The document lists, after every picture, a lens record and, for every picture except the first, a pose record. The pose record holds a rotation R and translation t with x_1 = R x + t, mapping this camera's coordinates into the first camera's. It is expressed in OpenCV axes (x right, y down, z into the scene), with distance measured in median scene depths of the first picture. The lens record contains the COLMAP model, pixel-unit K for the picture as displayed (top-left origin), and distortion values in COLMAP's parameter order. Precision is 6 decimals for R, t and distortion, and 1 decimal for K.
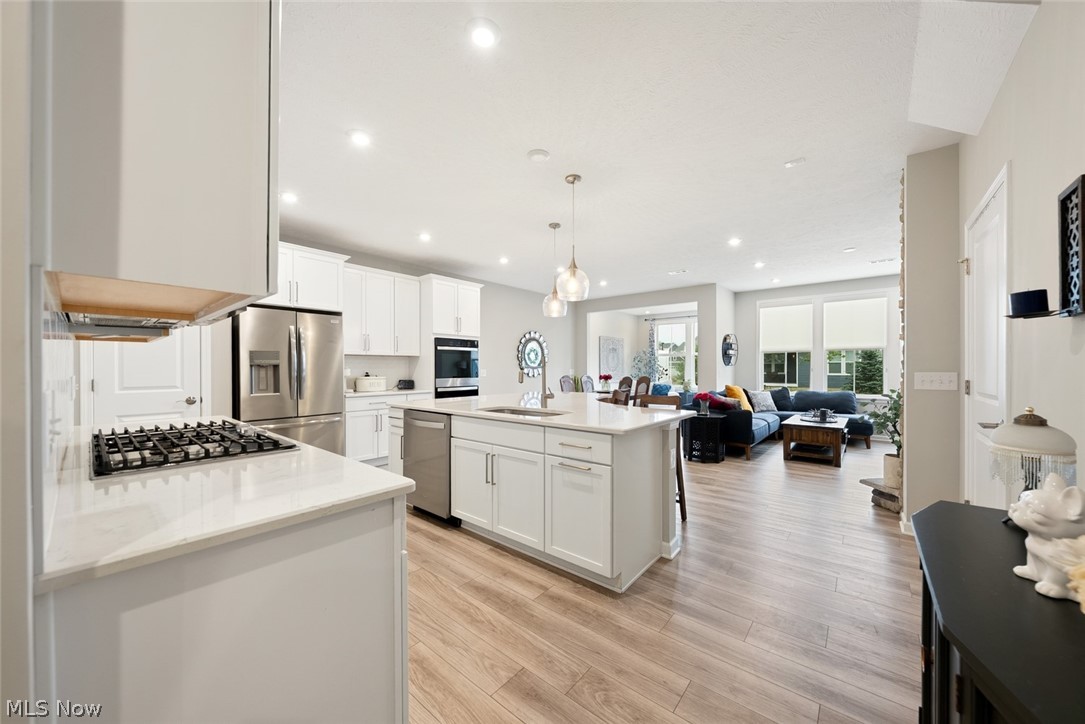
lens RADIAL K [[384.1, 0, 554.8], [0, 384.1, 368.2], [0, 0, 1]] dist [-0.000283, 0.000003]
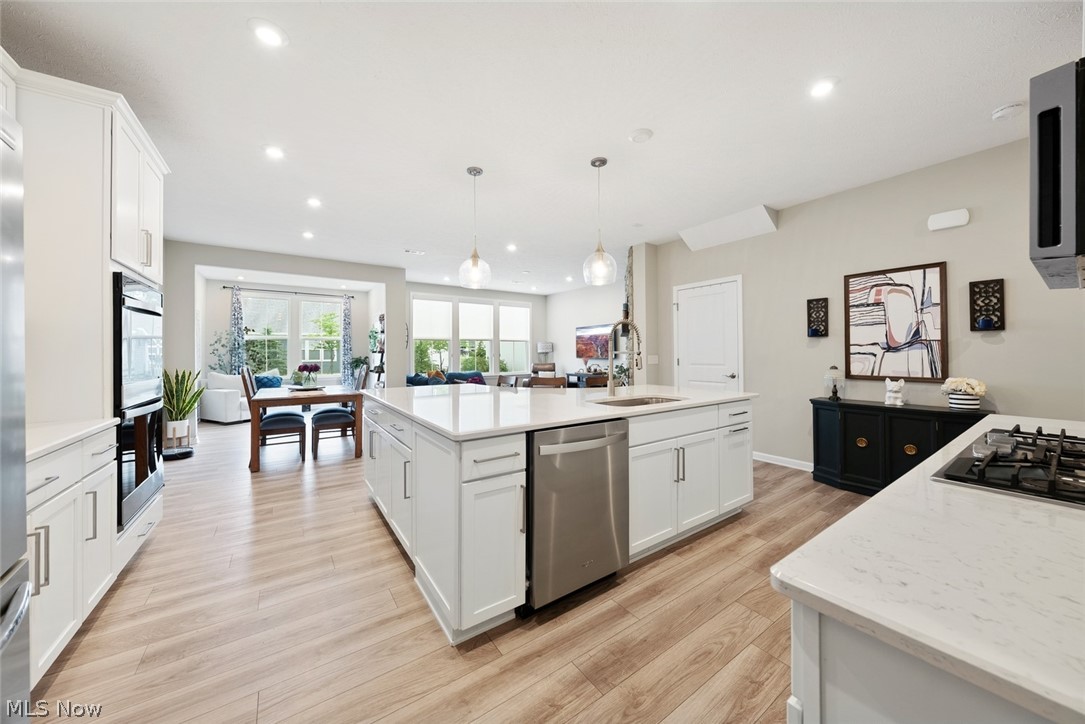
lens RADIAL K [[375.9, 0, 545.4], [0, 375.9, 347.8], [0, 0, 1]] dist [-0.001173, -0.000055]
pose [[0.277129, 0.013189, 0.960742, -0.616313], [0.006507, 0.999857, -0.015603, -0.000595], [-0.960811, 0.010576, 0.277003, 0.586094]]
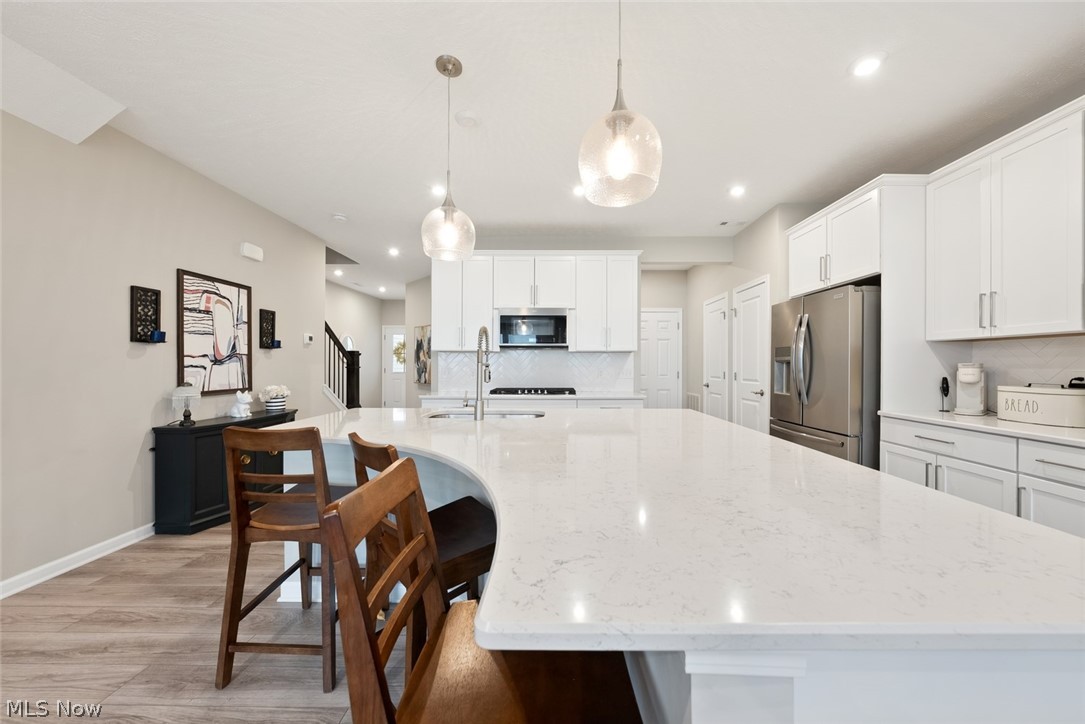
lens RADIAL K [[379.4, 0, 552.7], [0, 379.4, 365.1], [0, 0, 1]] dist [-0.000509, -0.000072]
pose [[-0.784279, 0.000379, -0.620409, 0.200036], [-0.002023, 0.999993, 0.003168, -0.002062], [0.620405, 0.003740, -0.784272, 1.076562]]
